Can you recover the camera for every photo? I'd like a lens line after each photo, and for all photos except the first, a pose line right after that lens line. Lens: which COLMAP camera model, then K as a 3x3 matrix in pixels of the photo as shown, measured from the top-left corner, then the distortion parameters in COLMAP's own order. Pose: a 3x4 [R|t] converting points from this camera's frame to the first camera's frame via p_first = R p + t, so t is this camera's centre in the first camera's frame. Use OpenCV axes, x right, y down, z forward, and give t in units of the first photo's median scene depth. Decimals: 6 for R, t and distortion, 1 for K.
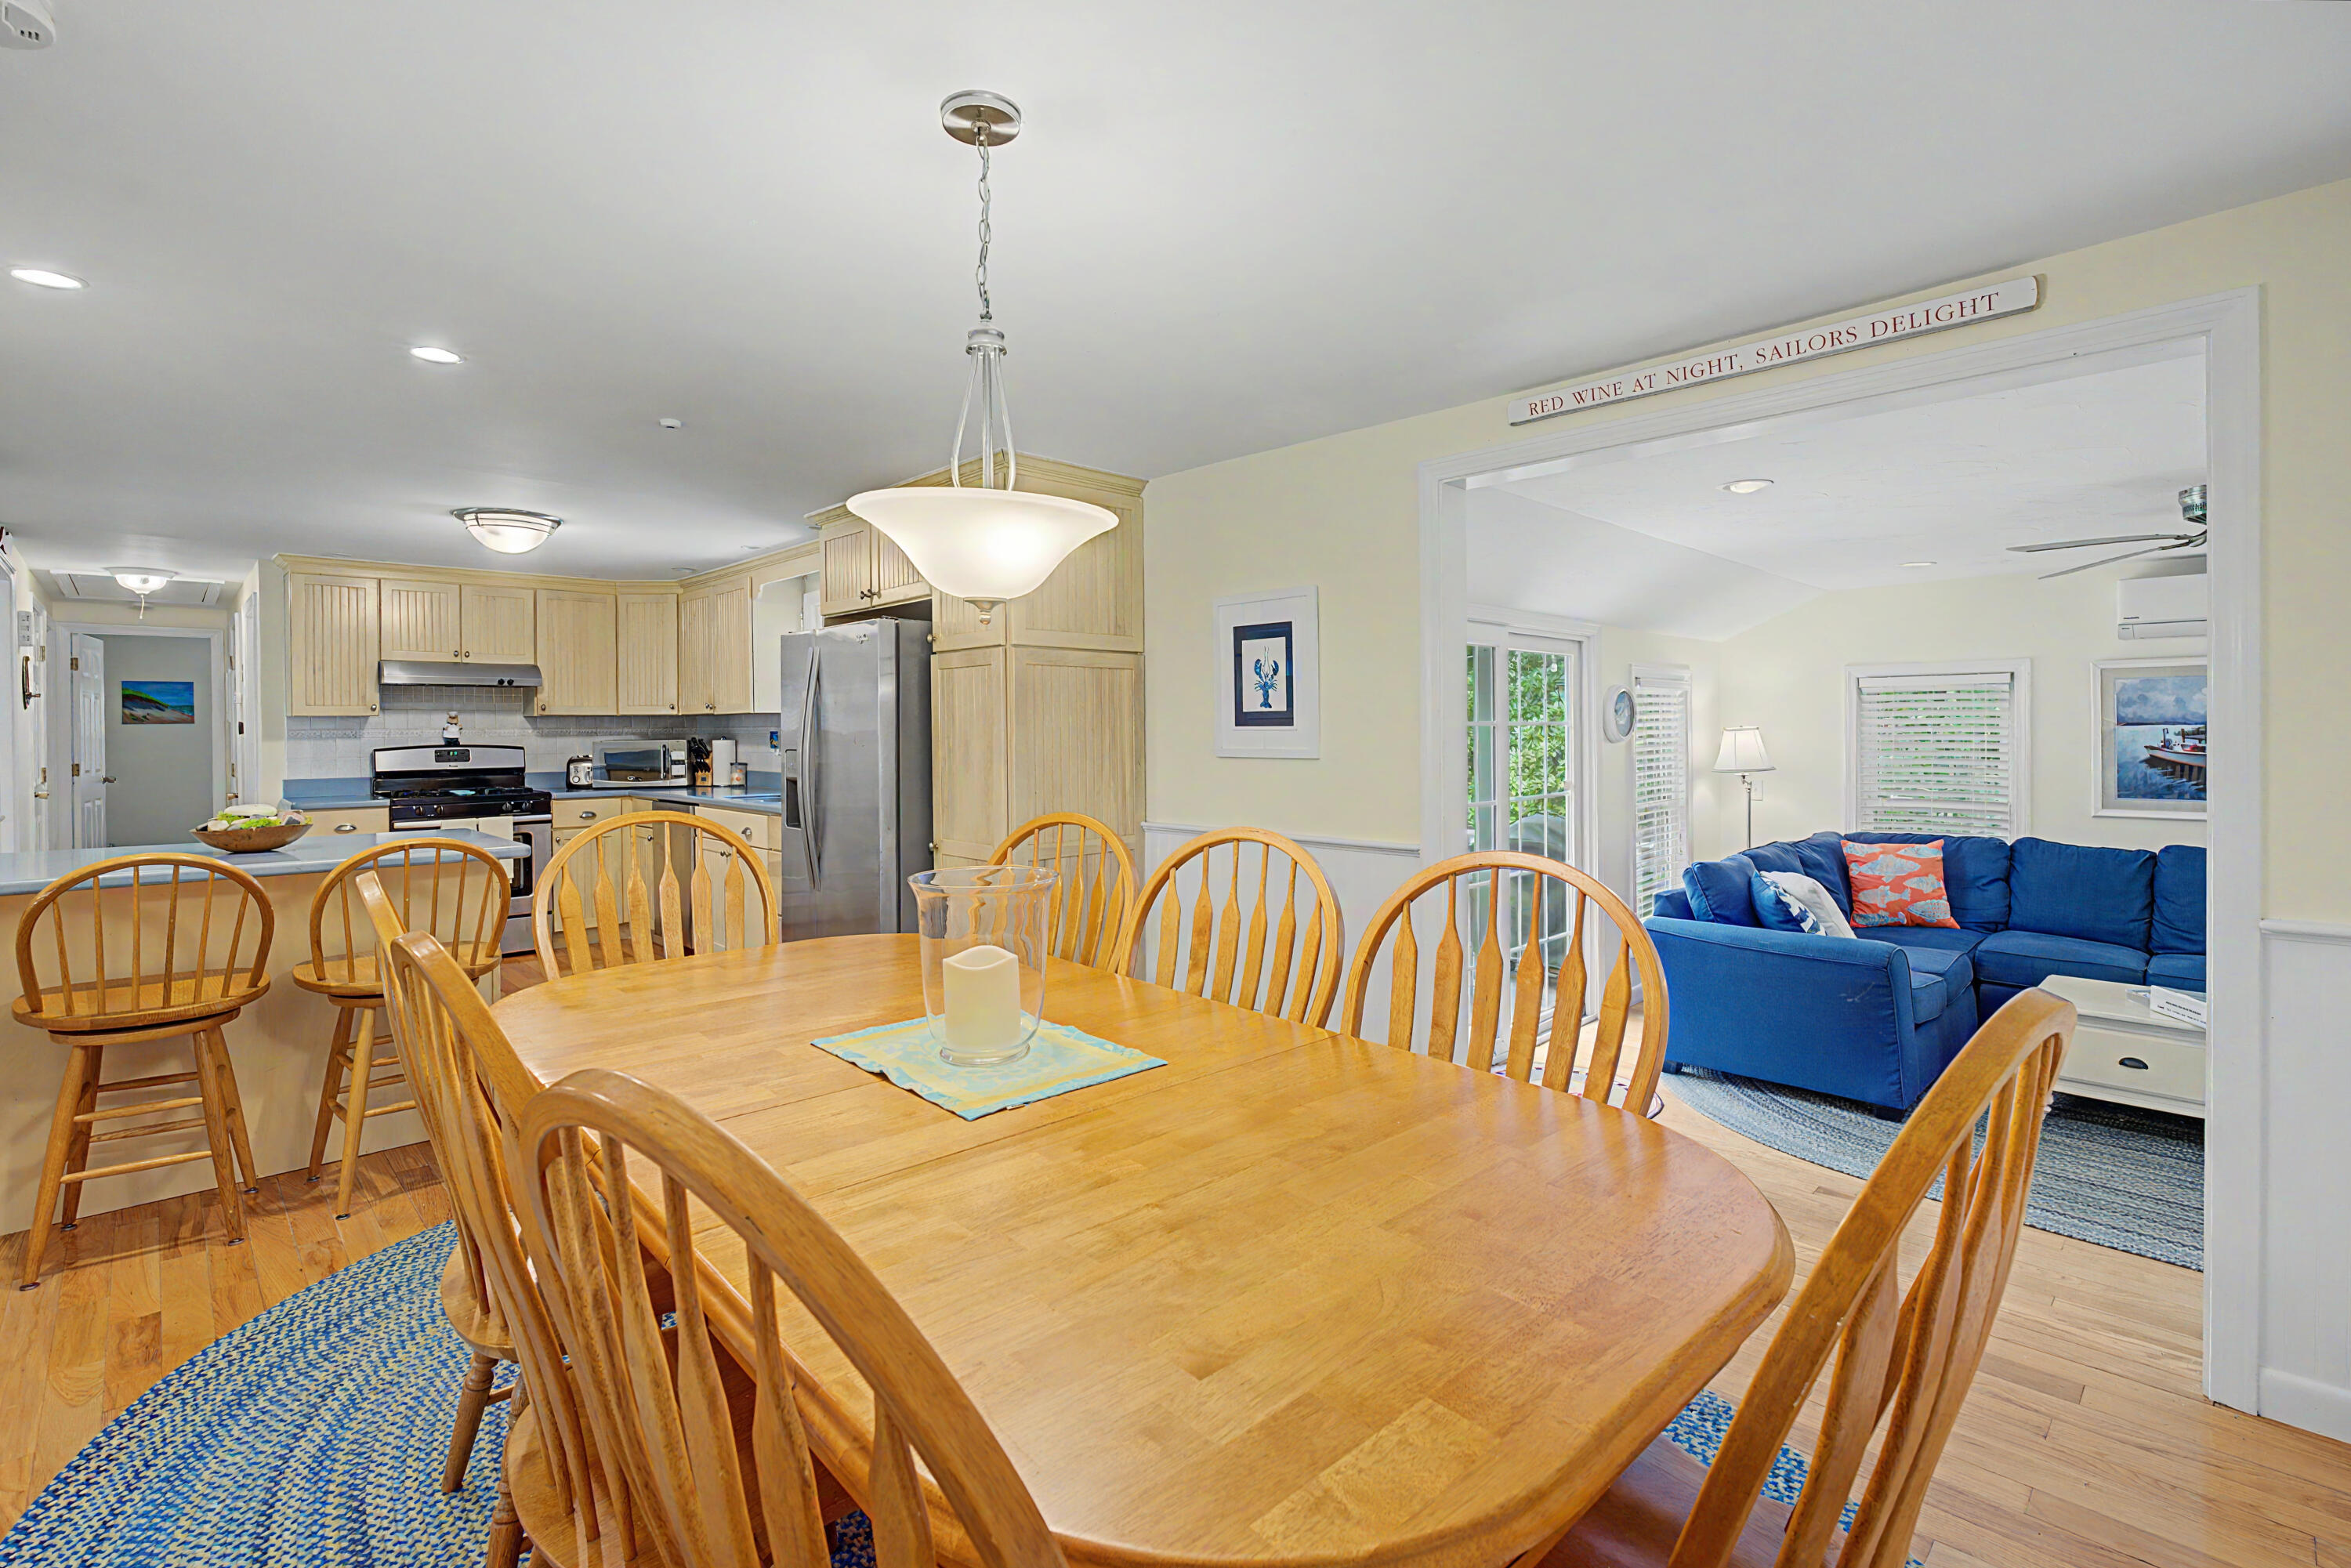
lens RADIAL K [[1091.0, 0, 1146.8], [0, 1091.0, 740.9], [0, 0, 1]] dist [0.000174, 0.008738]
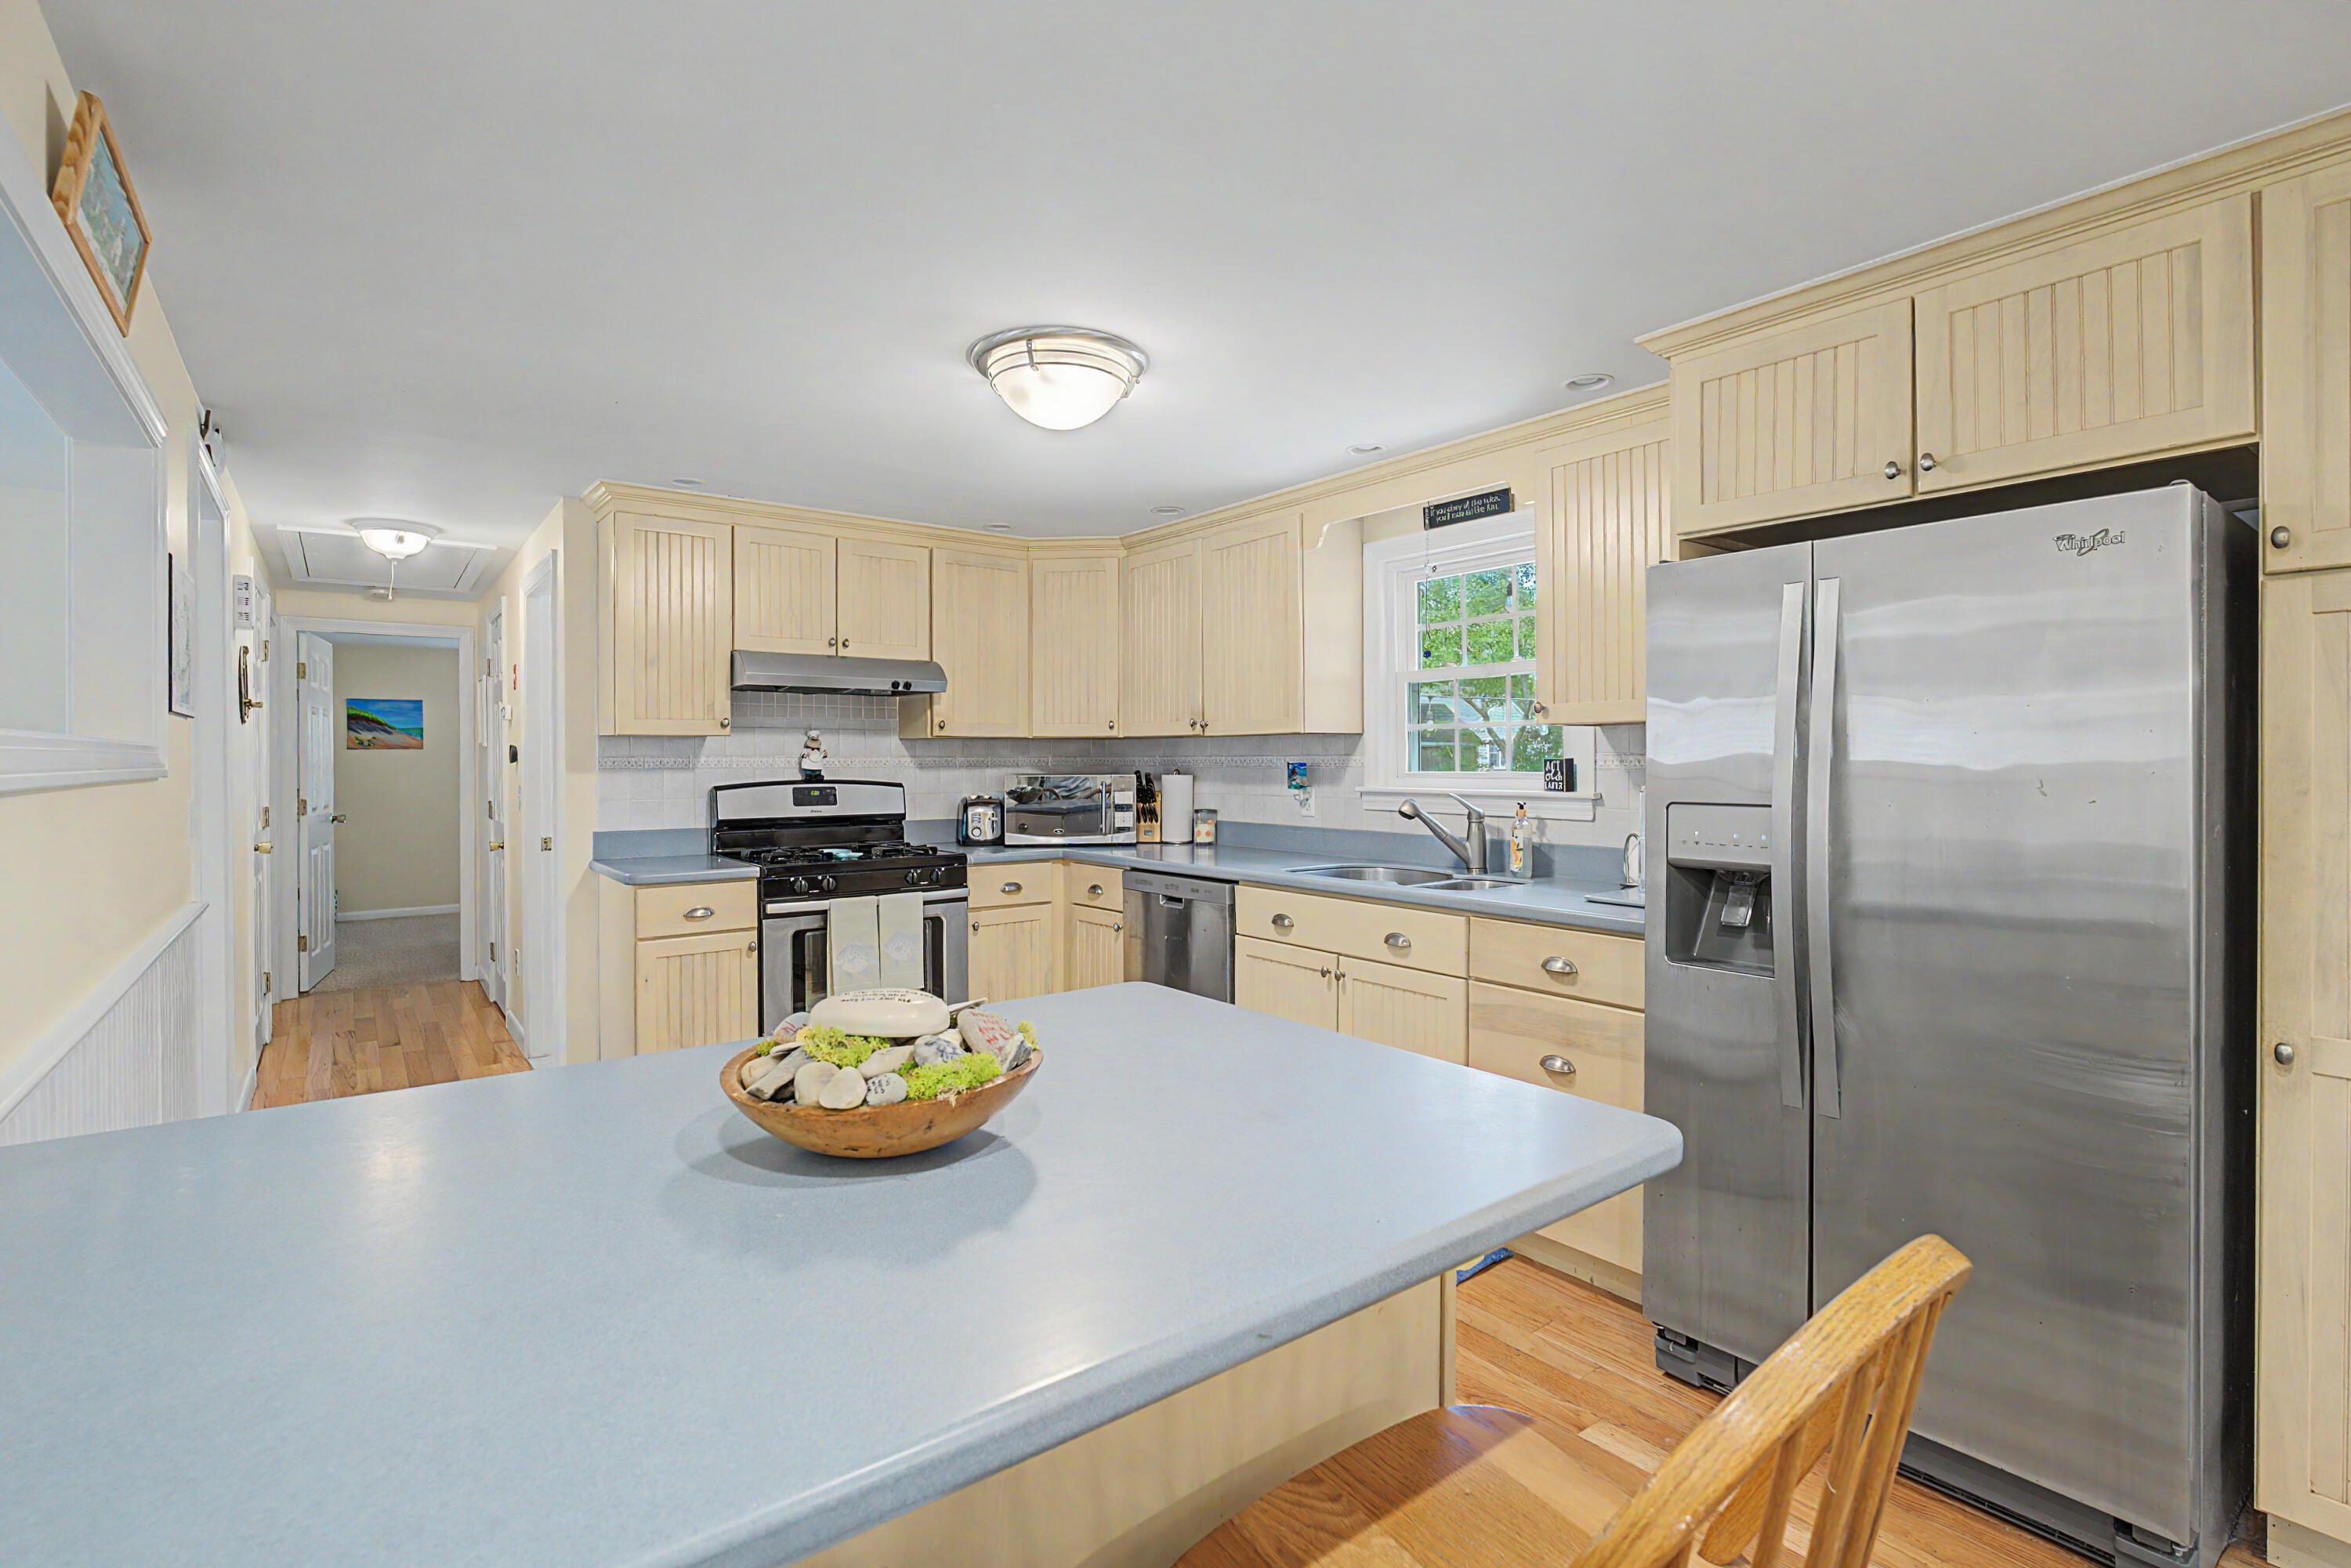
lens RADIAL K [[1084.8, 0, 1178.4], [0, 1084.8, 771.2], [0, 0, 1]] dist [-0.002254, -0.000064]
pose [[0.996409, 0.006144, -0.084452, -0.351938], [-0.006252, 0.999980, -0.001011, -0.002513], [0.084444, 0.001535, 0.996427, 0.348827]]
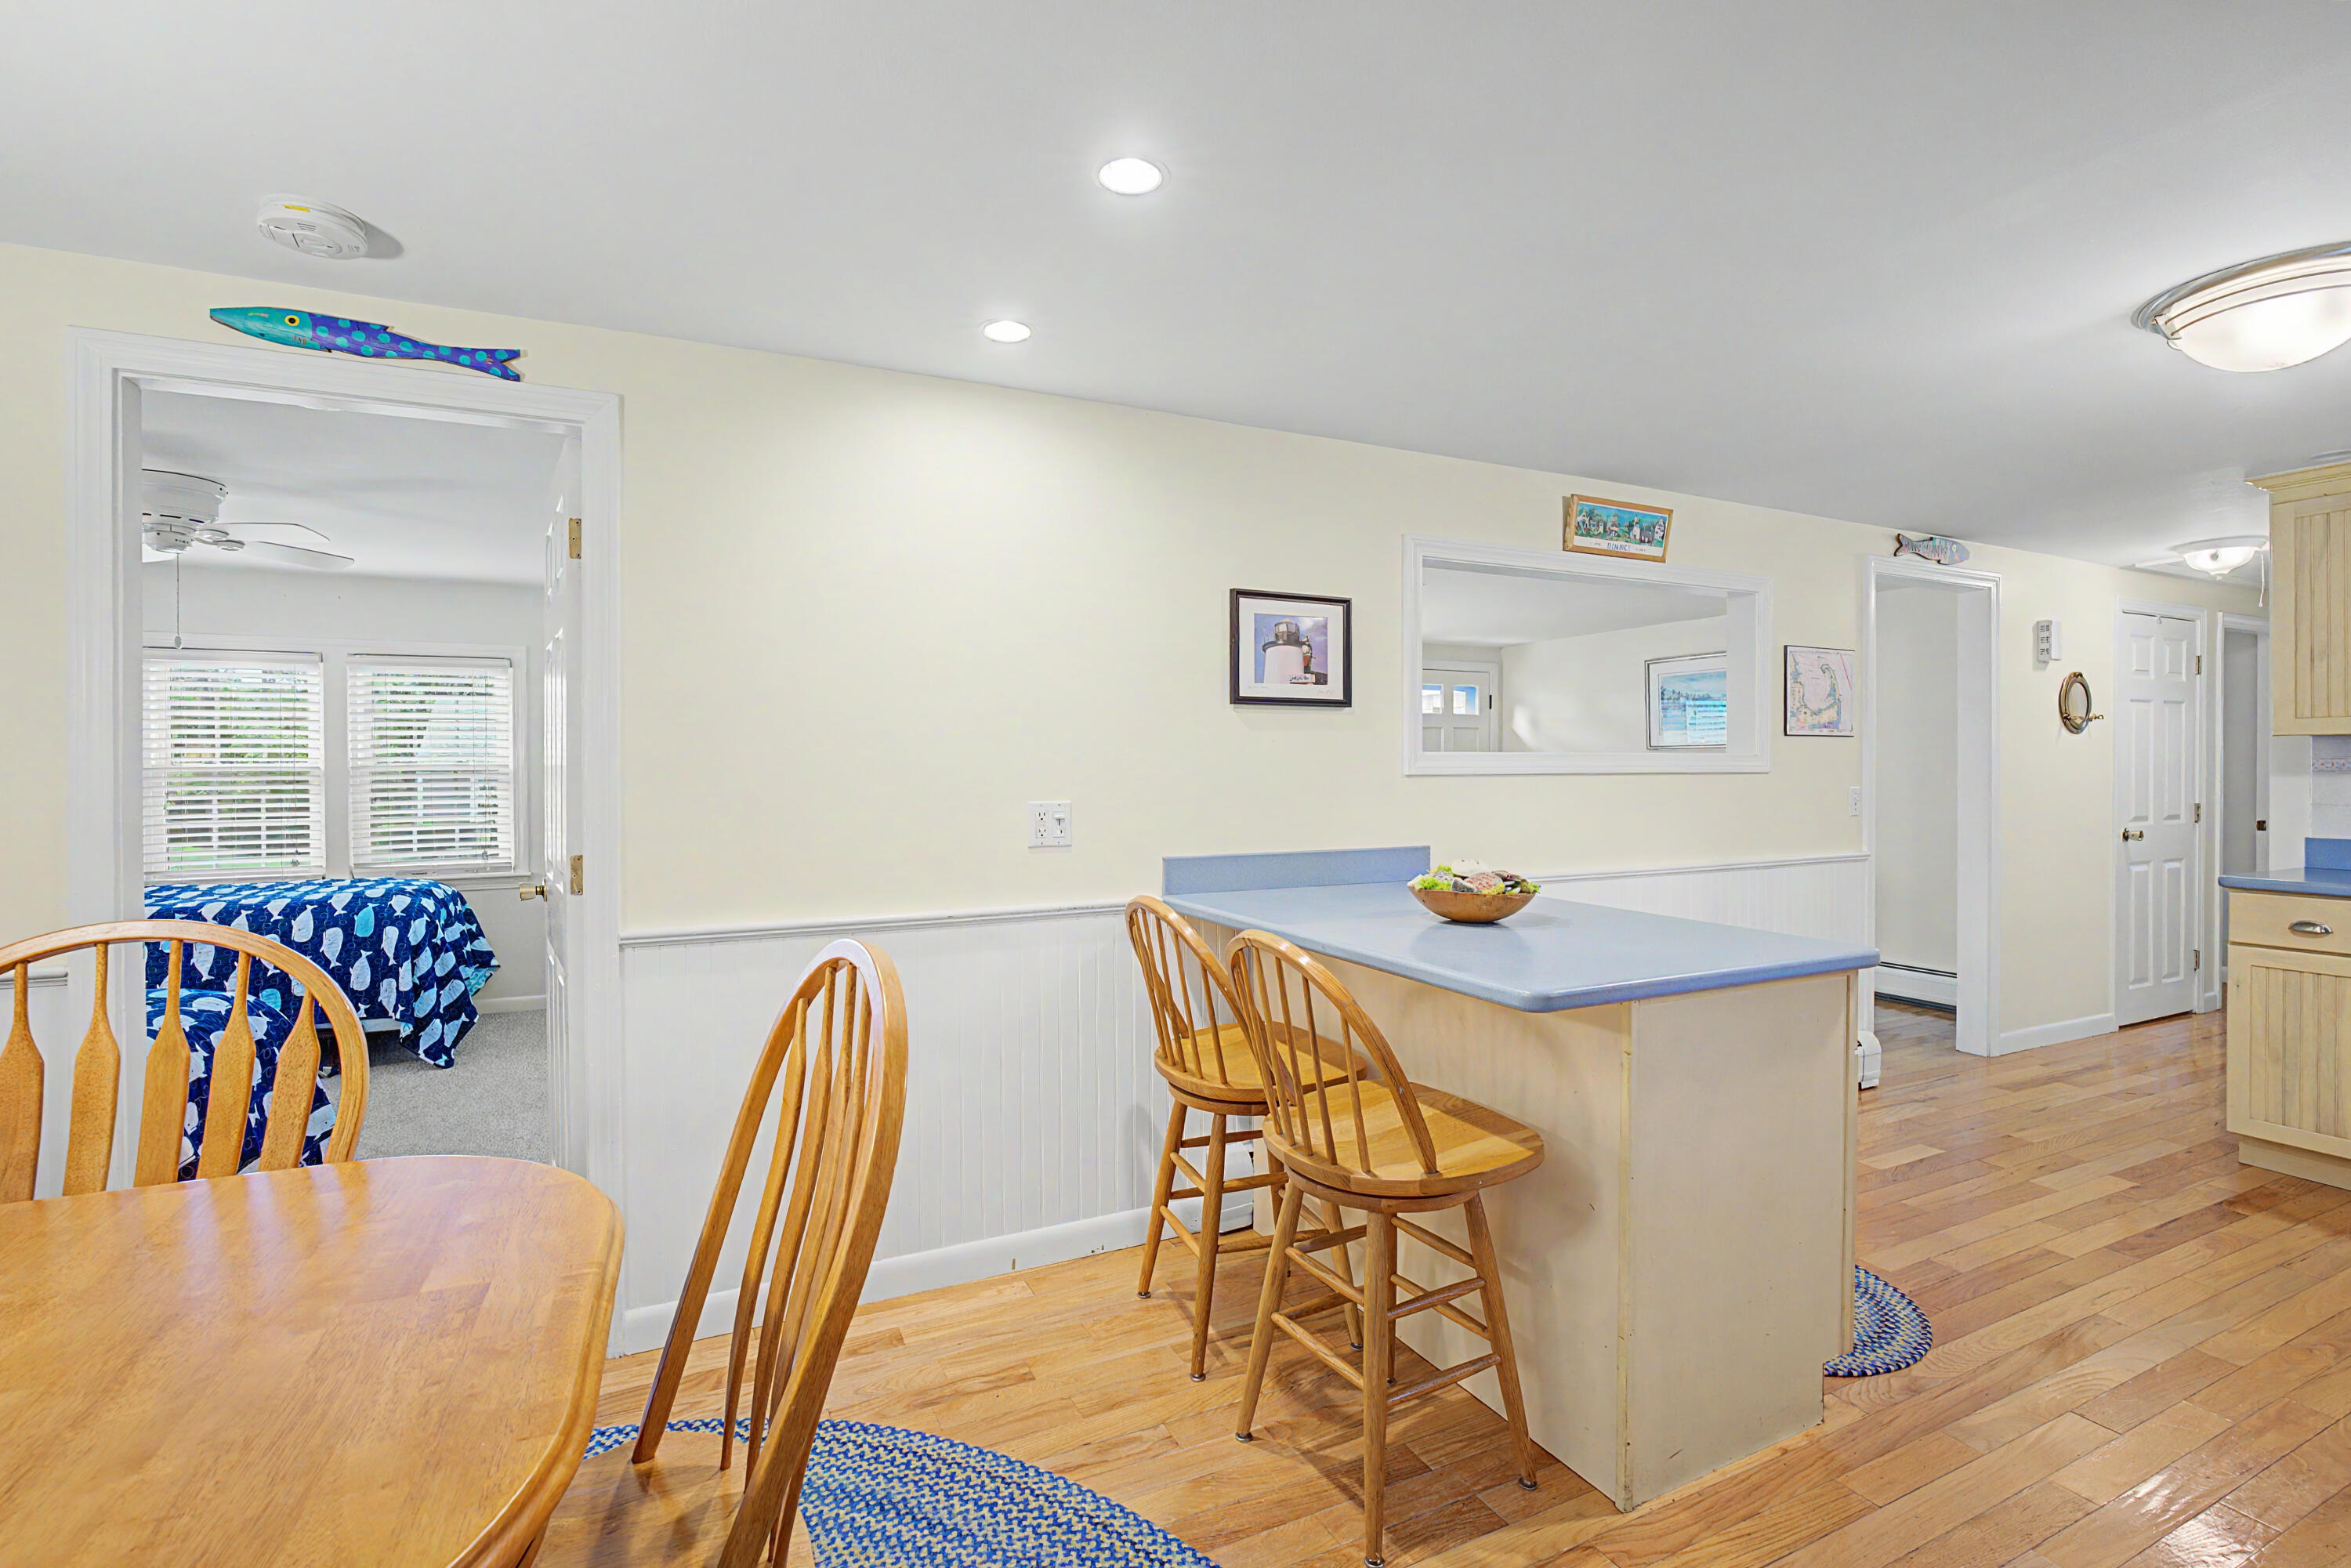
lens RADIAL K [[1059.6, 0, 1173.1], [0, 1059.6, 766.3], [0, 0, 1]] dist [-0.005467, -0.000737]
pose [[-0.292677, 0.007751, -0.956180, -0.026407], [-0.008783, 0.999903, 0.010794, -0.005984], [0.956171, 0.011558, -0.292580, 0.520219]]
